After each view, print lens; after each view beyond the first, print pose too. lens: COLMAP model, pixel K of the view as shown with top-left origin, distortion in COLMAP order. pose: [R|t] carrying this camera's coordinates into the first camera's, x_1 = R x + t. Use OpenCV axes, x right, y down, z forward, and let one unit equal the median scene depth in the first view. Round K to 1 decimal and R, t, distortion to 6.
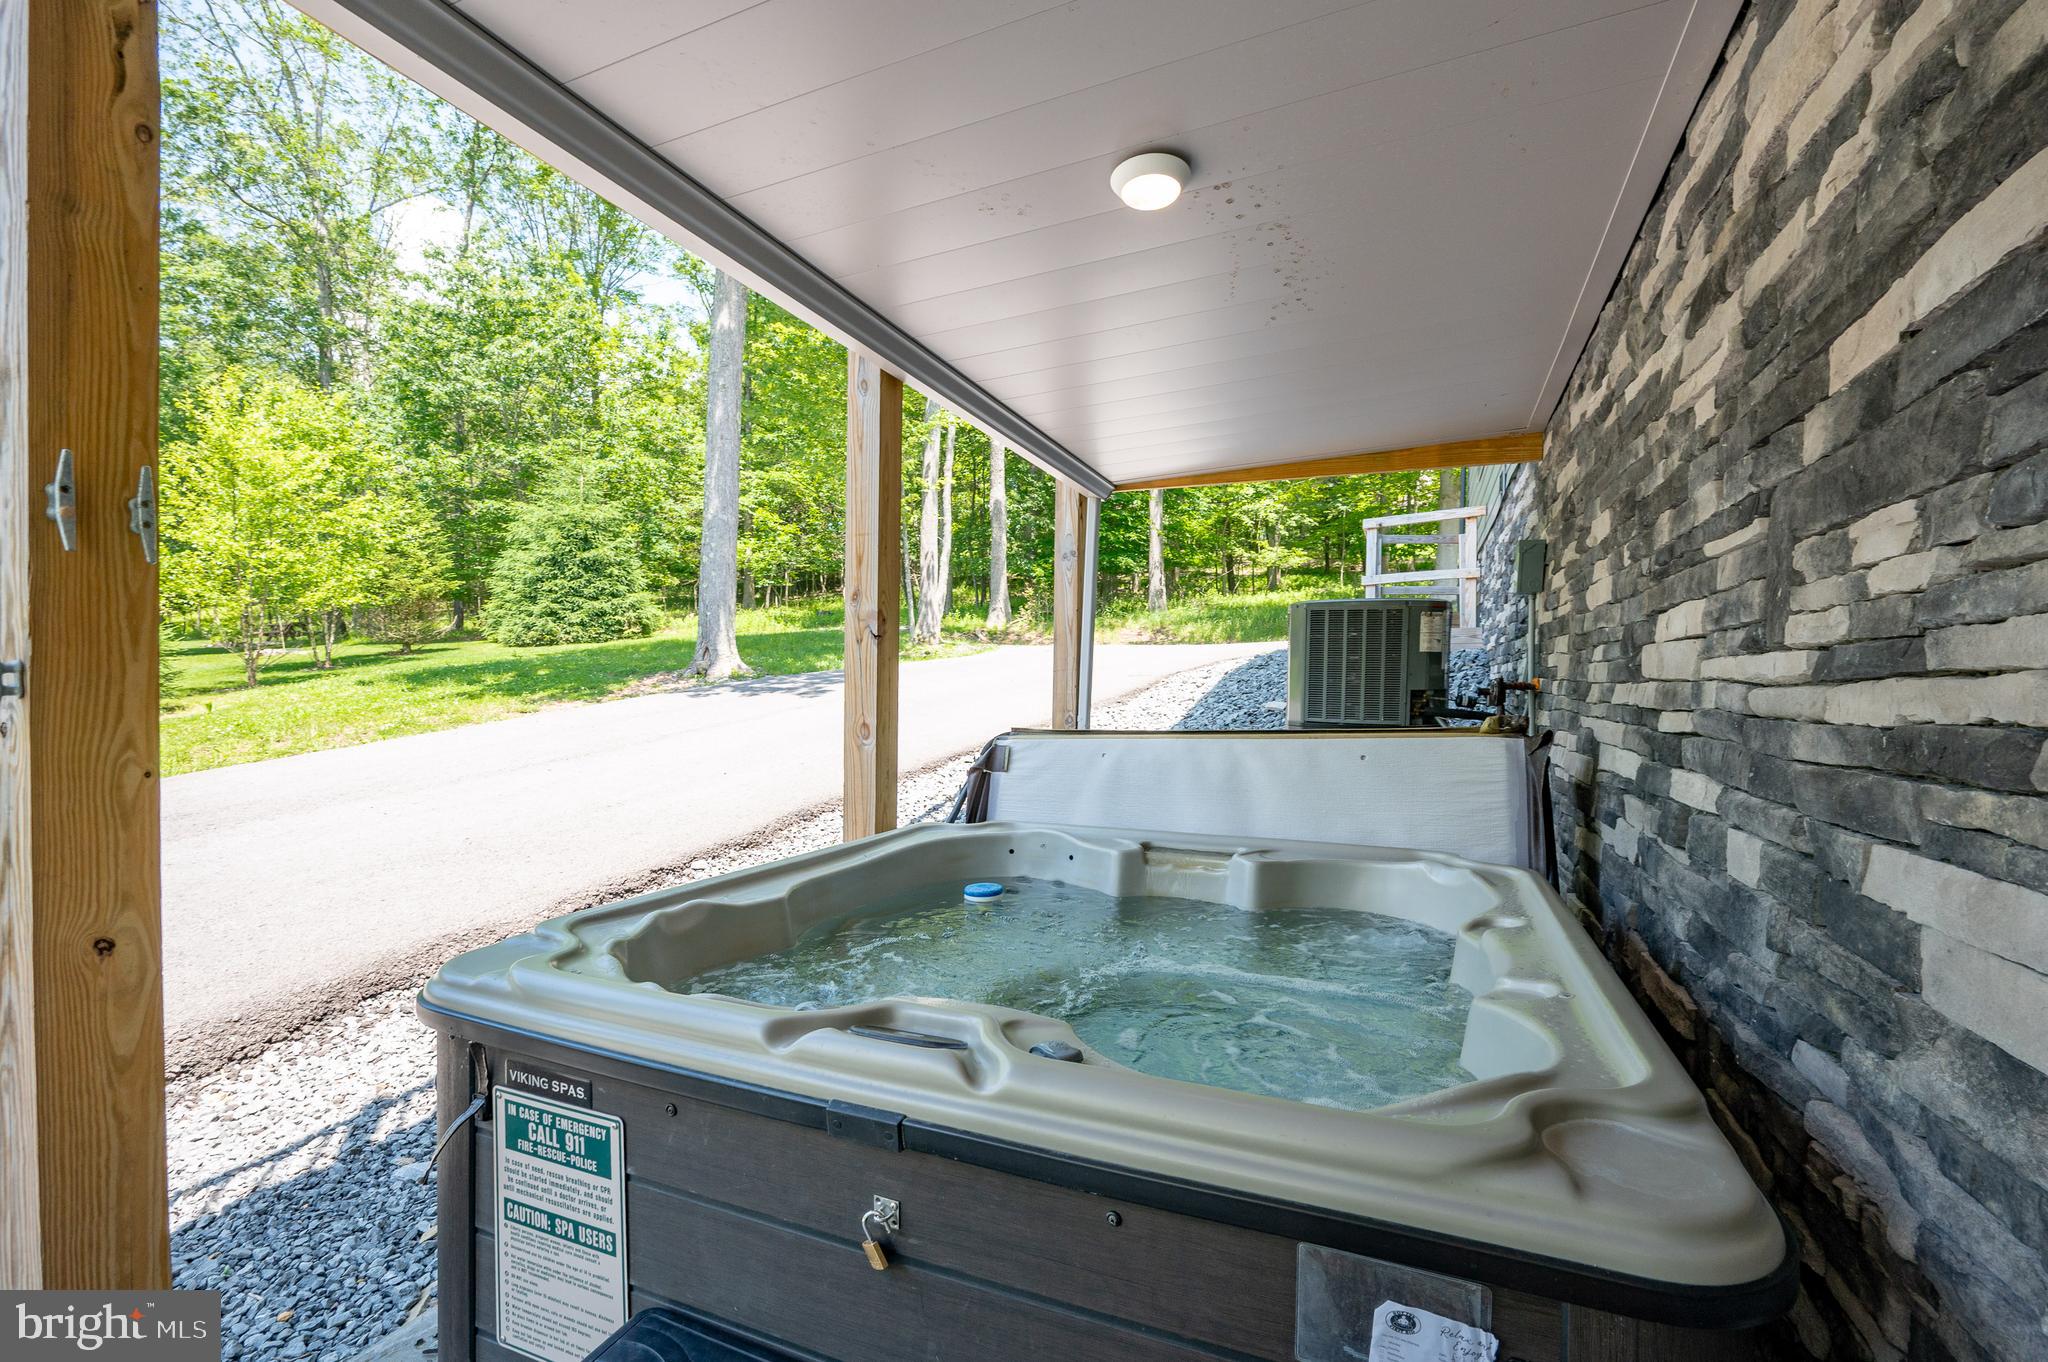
lens RADIAL K [[857.1, 0, 1029.9], [0, 857.1, 714.6], [0, 0, 1]] dist [-0.000081, 0.000380]
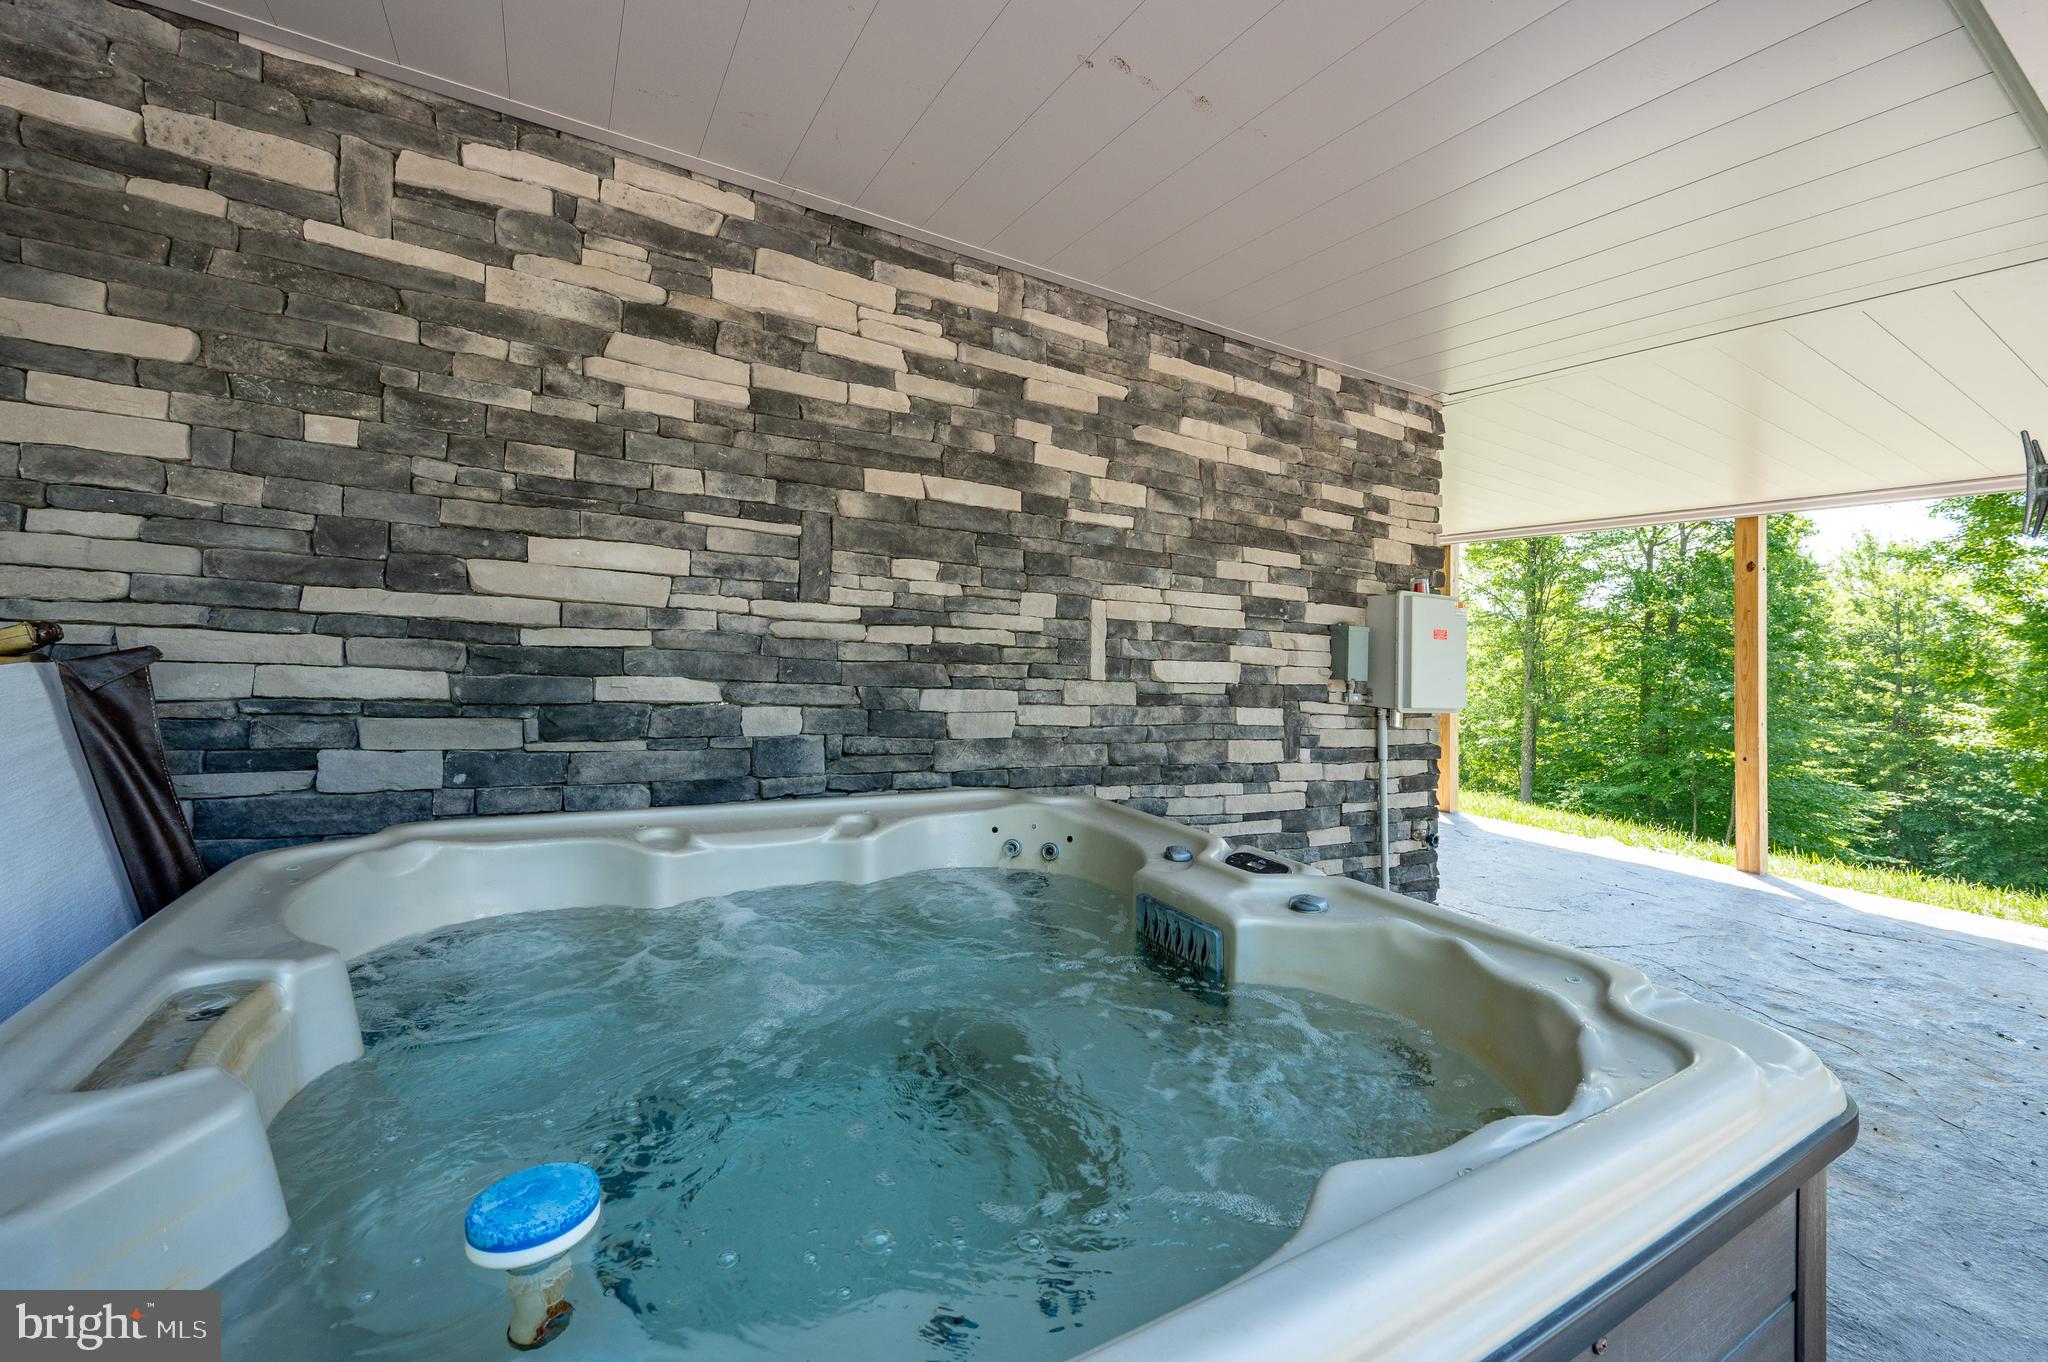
lens RADIAL K [[826.9, 0, 1013.7], [0, 826.9, 675.9], [0, 0, 1]] dist [-0.002233, -0.000516]
pose [[-0.807528, -0.017539, 0.589568, -0.332815], [-0.010773, 0.999830, 0.014989, 0.032347], [-0.589730, 0.005753, -0.807580, 1.339392]]
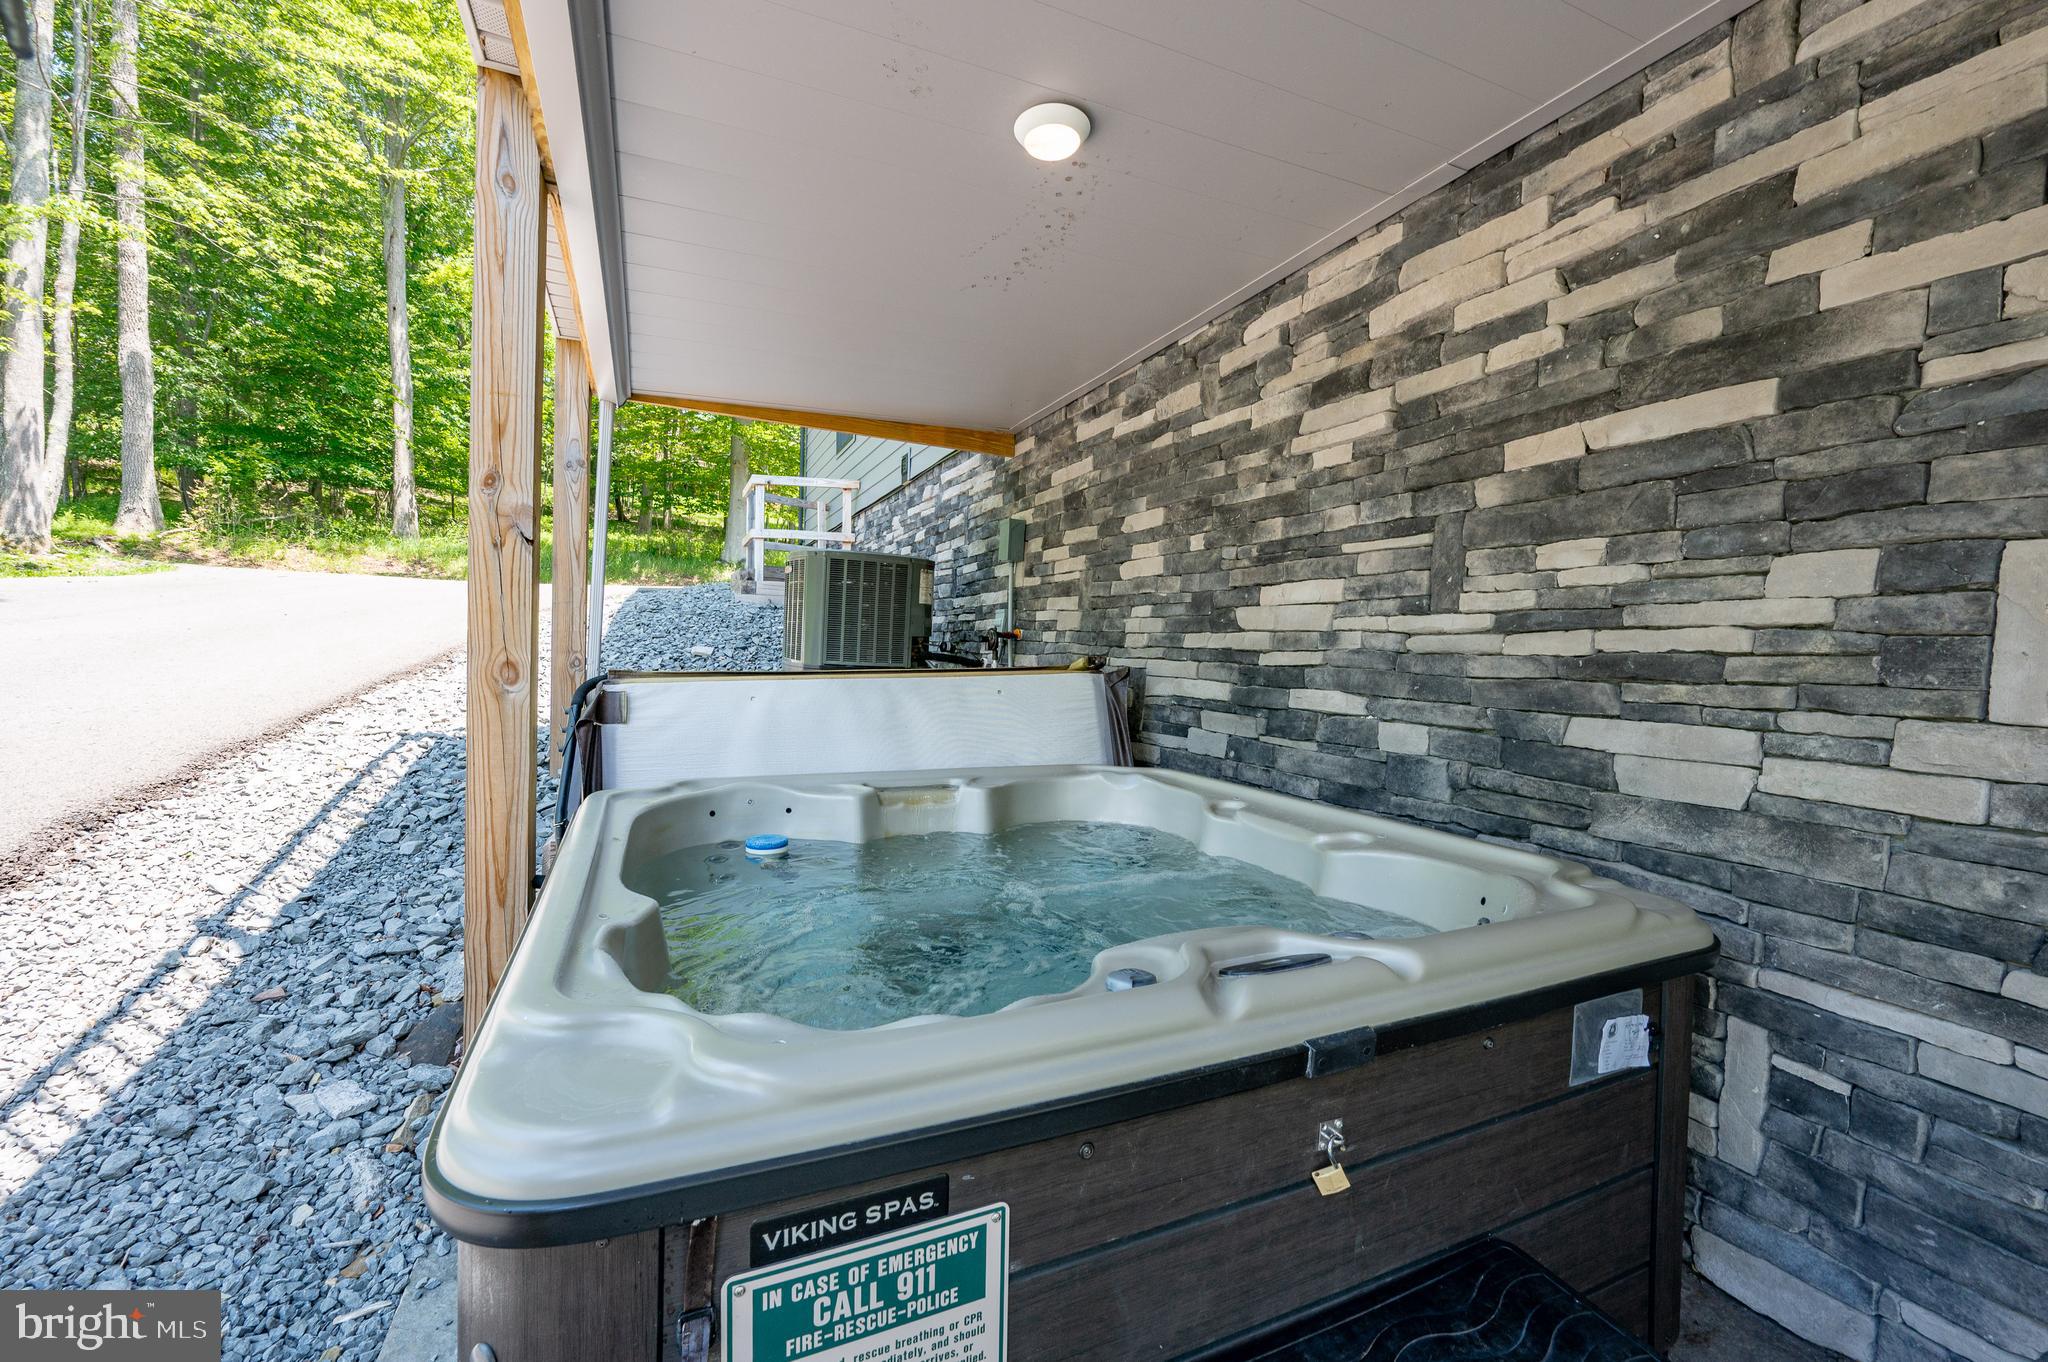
lens RADIAL K [[826.9, 0, 1008.1], [0, 826.9, 677.1], [0, 0, 1]] dist [-0.002233, -0.000516]
pose [[0.682669, -0.011418, 0.730639, -0.562889], [-0.000456, 0.999871, 0.016051, 0.015756], [-0.730728, -0.011290, 0.682576, 0.312324]]
